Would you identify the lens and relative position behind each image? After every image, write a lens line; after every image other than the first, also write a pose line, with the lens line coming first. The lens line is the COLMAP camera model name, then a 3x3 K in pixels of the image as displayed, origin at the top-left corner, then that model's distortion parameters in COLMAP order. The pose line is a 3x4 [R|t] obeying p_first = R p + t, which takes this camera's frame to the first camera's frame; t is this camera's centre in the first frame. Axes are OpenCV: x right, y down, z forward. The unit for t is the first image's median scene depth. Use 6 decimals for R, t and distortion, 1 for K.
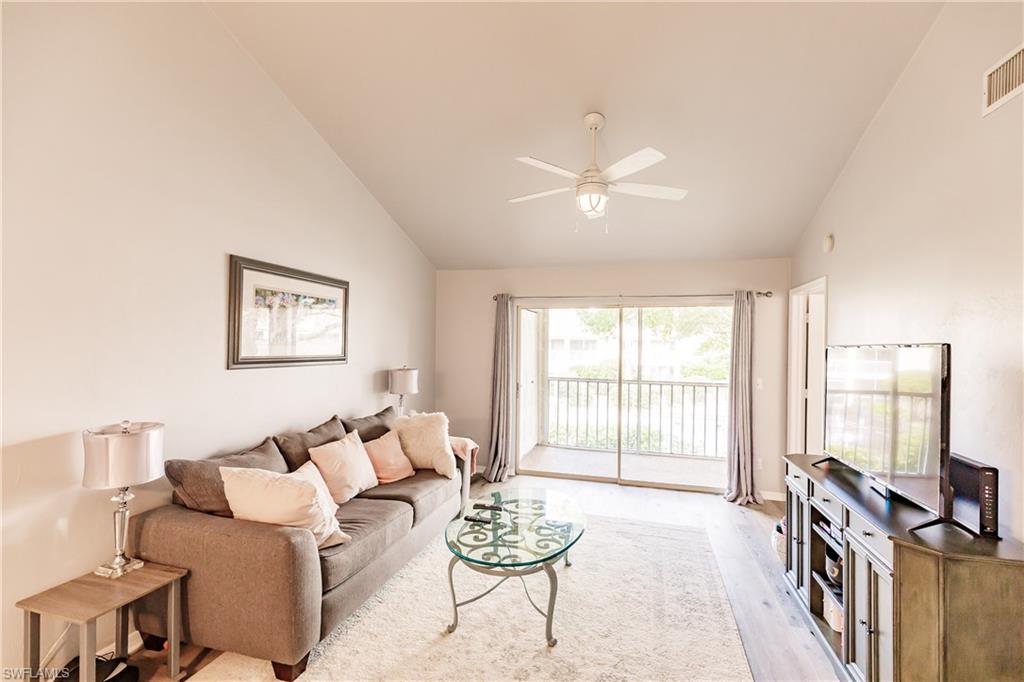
lens RADIAL K [[454.4, 0, 508.1], [0, 454.4, 342.0], [0, 0, 1]] dist [0.004644, 0.000680]
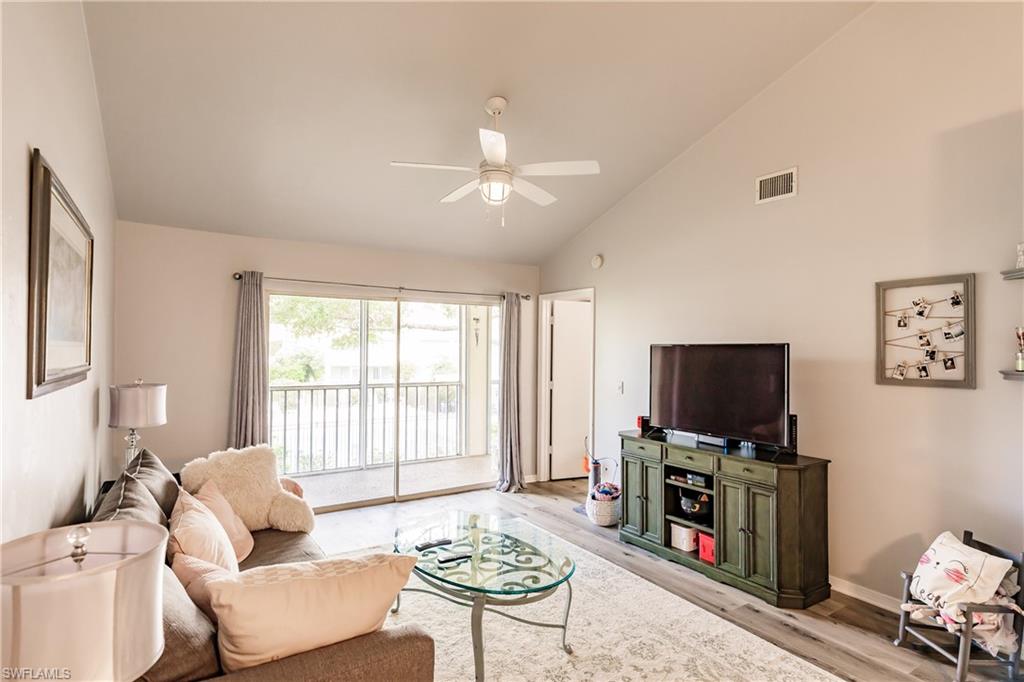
lens RADIAL K [[531.1, 0, 510.4], [0, 531.1, 338.2], [0, 0, 1]] dist [-0.023203, 0.000089]
pose [[0.659232, 0.005594, 0.751919, -0.419422], [-0.002988, 0.999984, -0.004821, 0.000445], [-0.751934, 0.000931, 0.659238, 0.176521]]
